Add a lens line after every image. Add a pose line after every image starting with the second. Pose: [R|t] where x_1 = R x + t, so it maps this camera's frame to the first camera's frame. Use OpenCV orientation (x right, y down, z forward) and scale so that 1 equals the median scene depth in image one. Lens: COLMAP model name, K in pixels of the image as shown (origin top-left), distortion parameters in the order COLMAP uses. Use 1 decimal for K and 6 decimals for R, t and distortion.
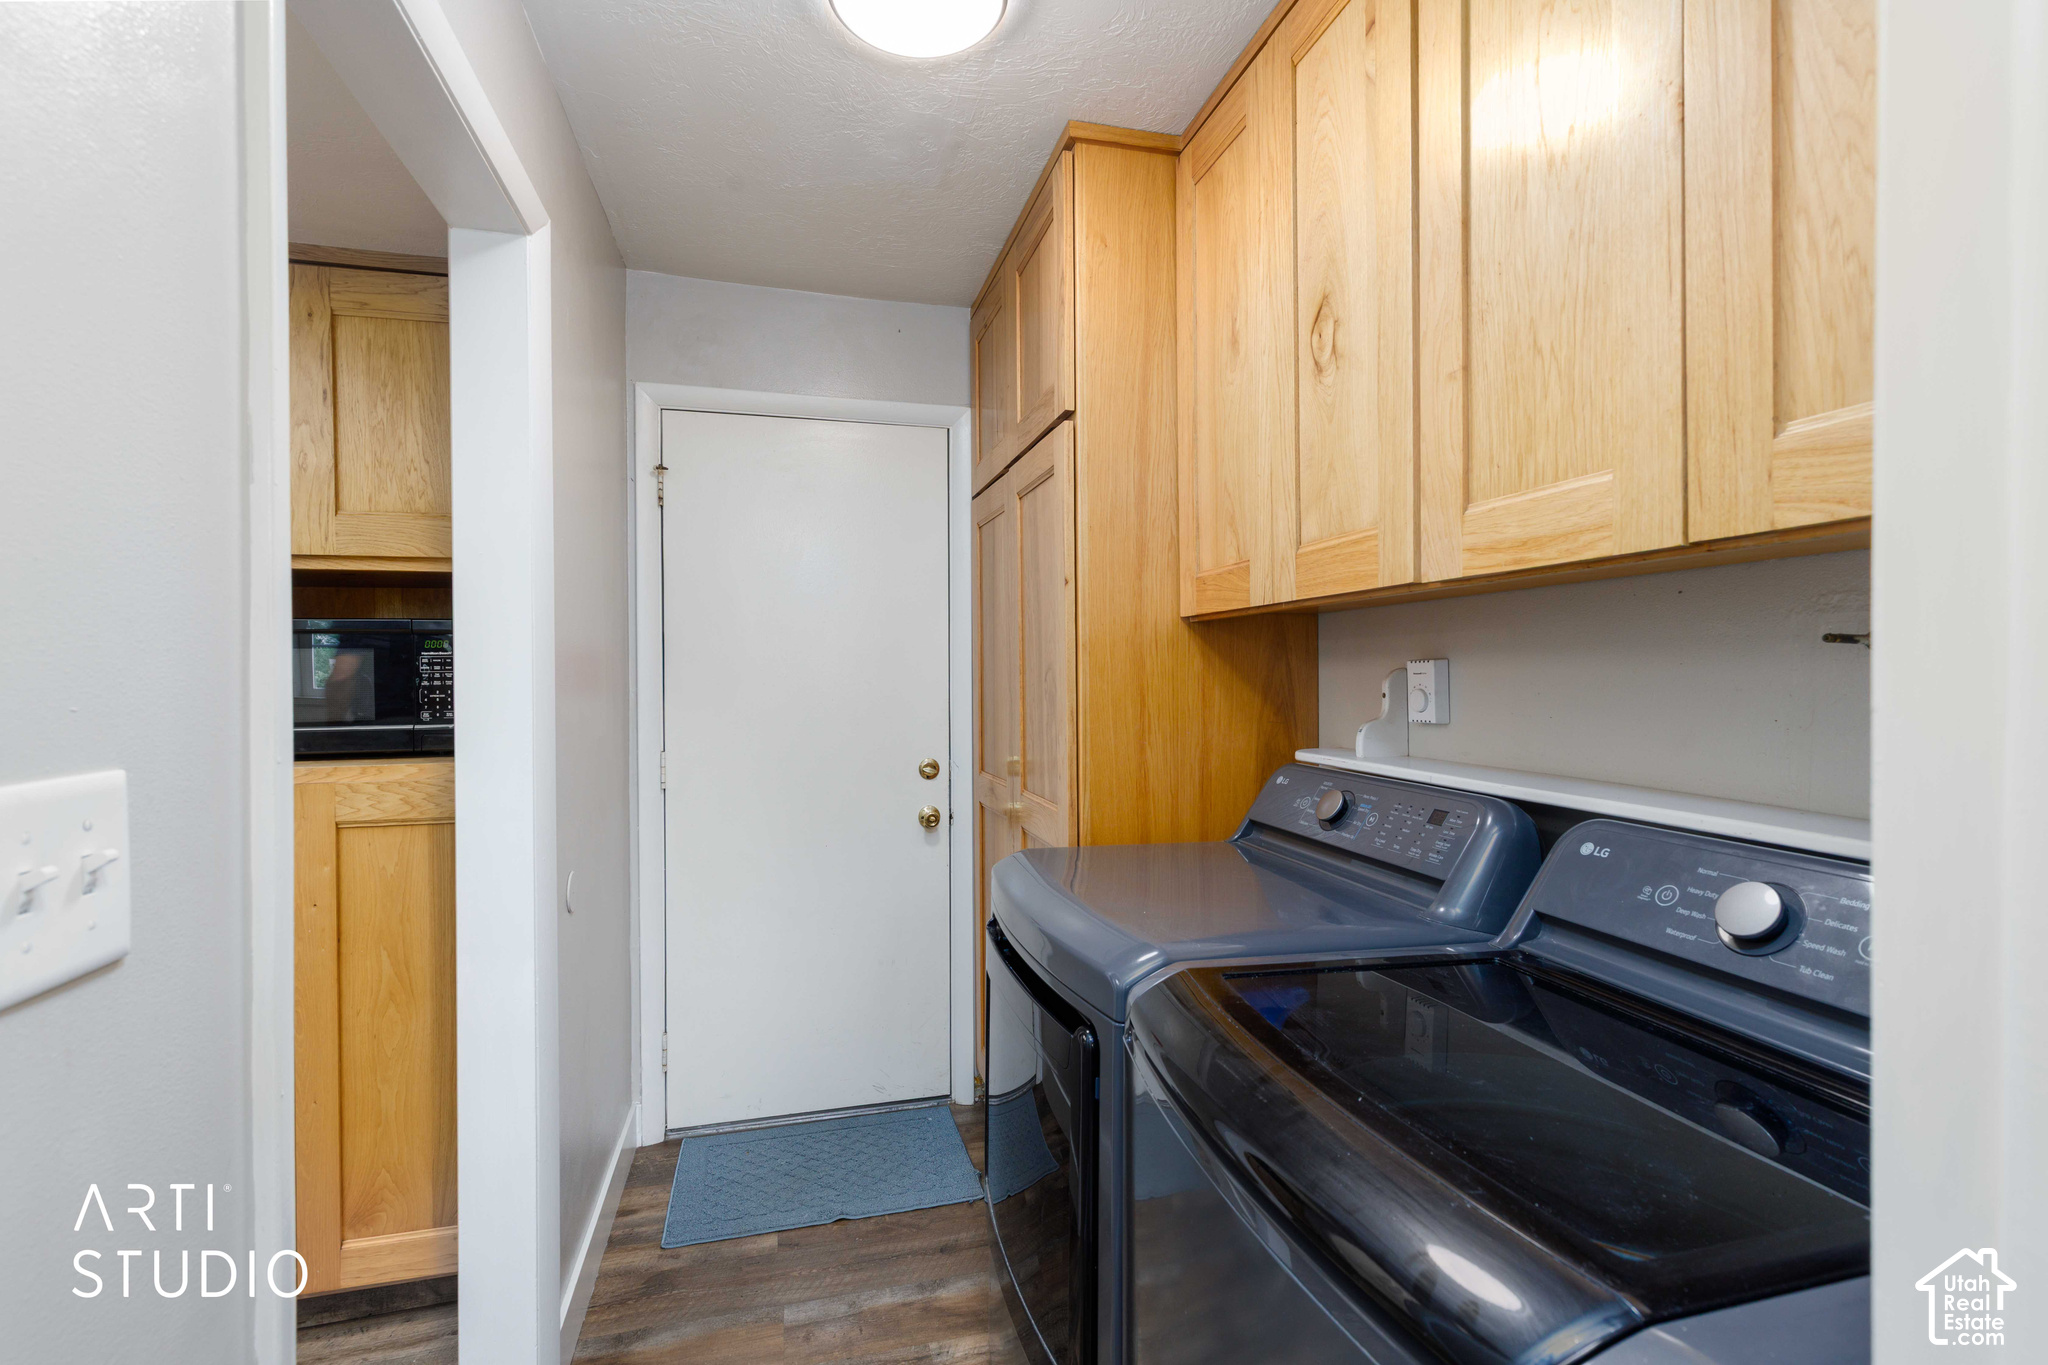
lens RADIAL K [[933.3, 0, 1028.4], [0, 933.3, 684.6], [0, 0, 1]] dist [0.003000, 0.000066]
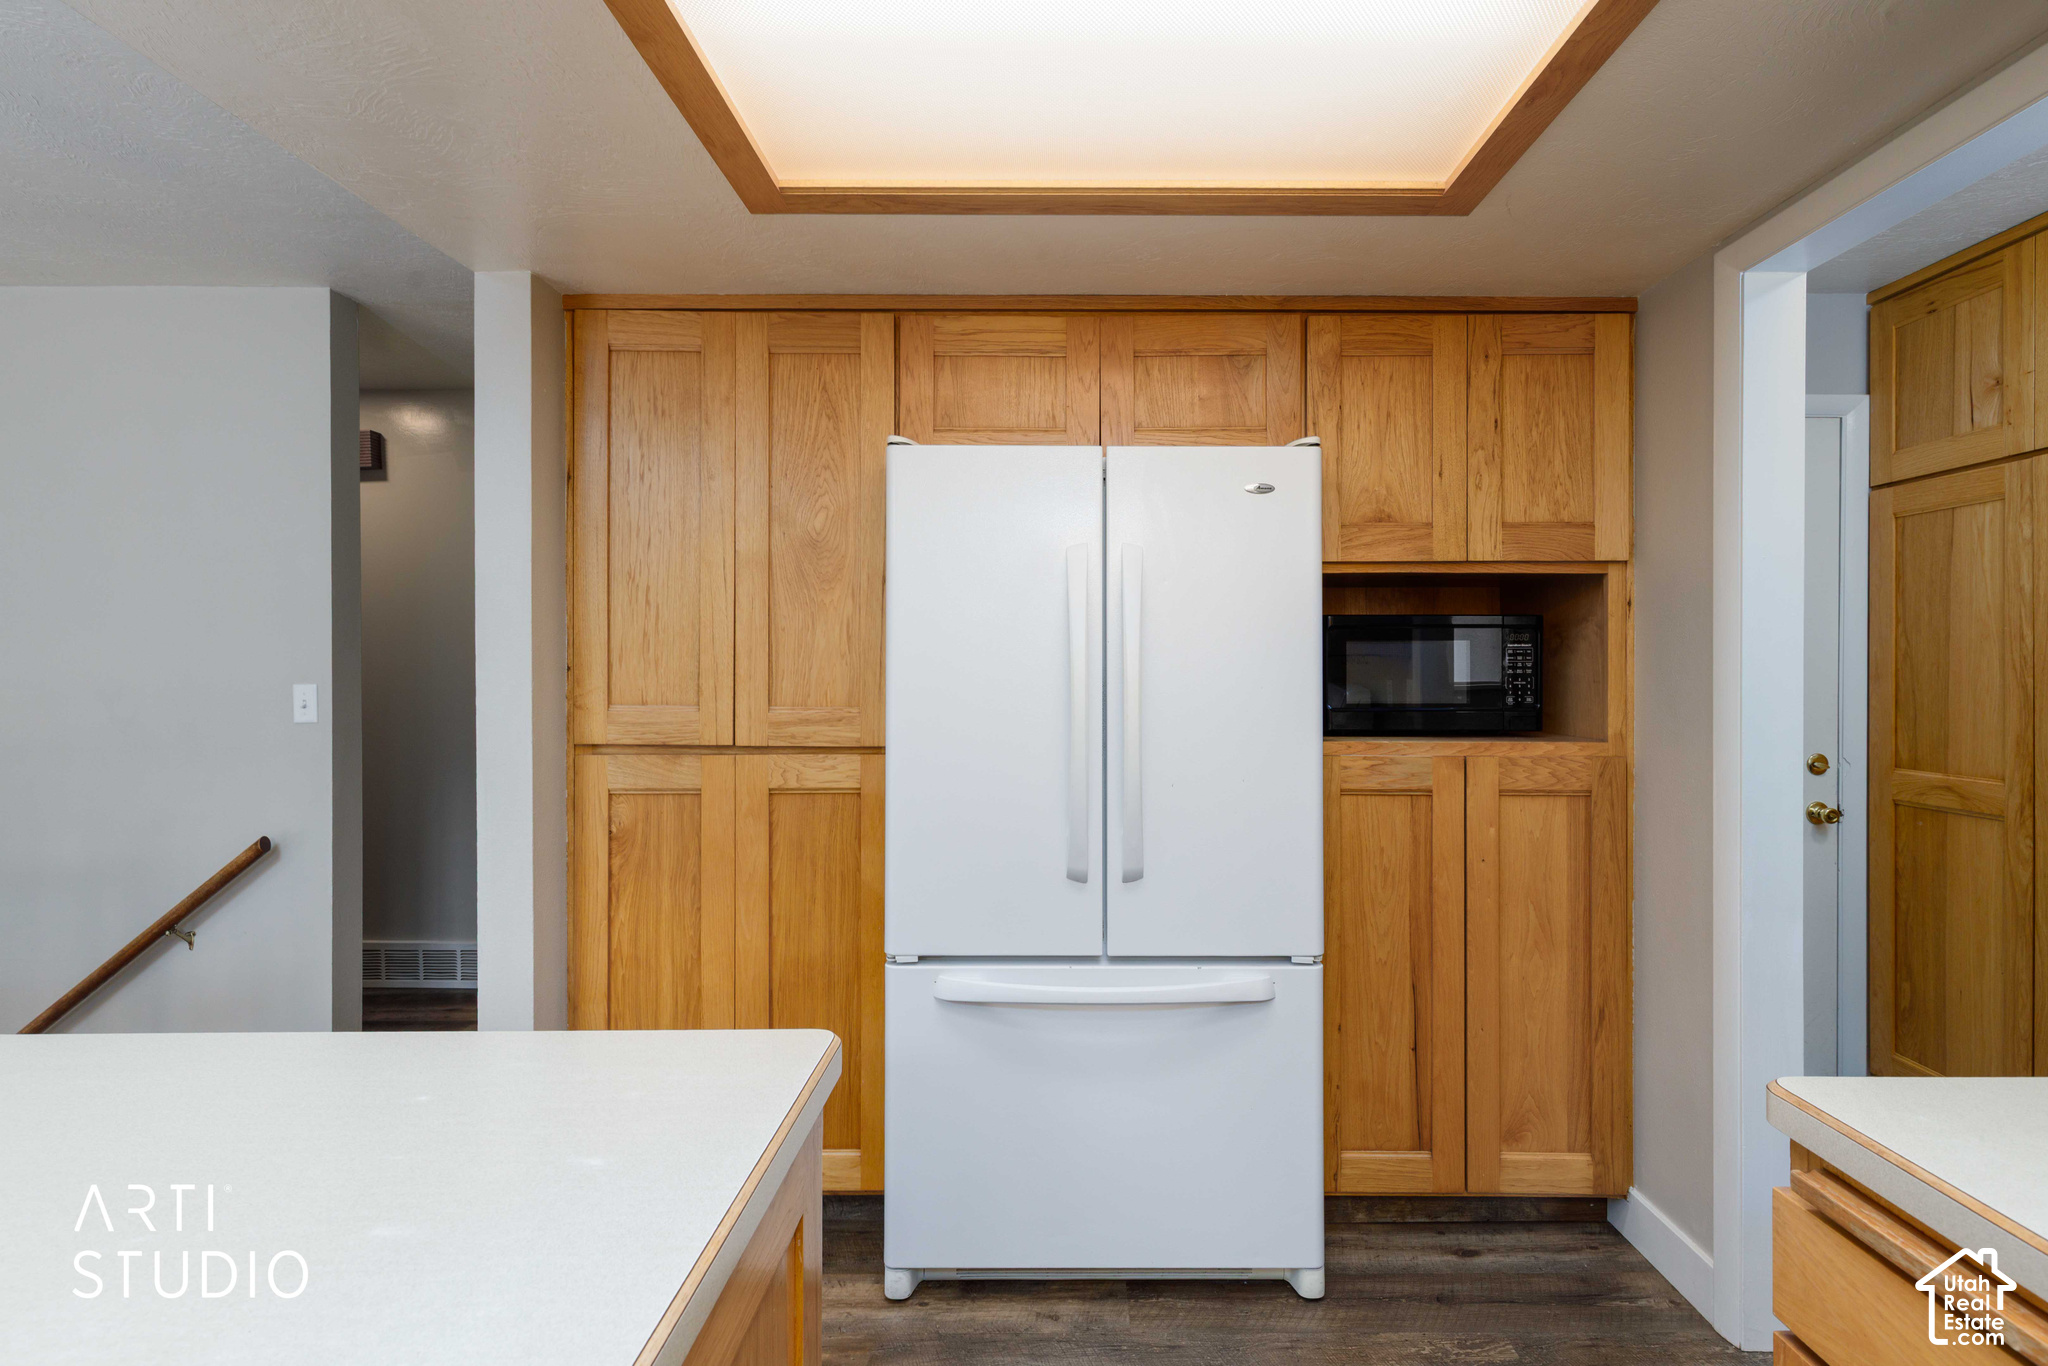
lens RADIAL K [[933.3, 0, 1025.8], [0, 933.3, 670.0], [0, 0, 1]] dist [0.003000, 0.000066]
pose [[0.961697, 0.010310, -0.273921, -0.971301], [-0.012172, 0.999913, -0.005100, 0.010568], [0.273844, 0.008239, 0.961739, -0.275396]]
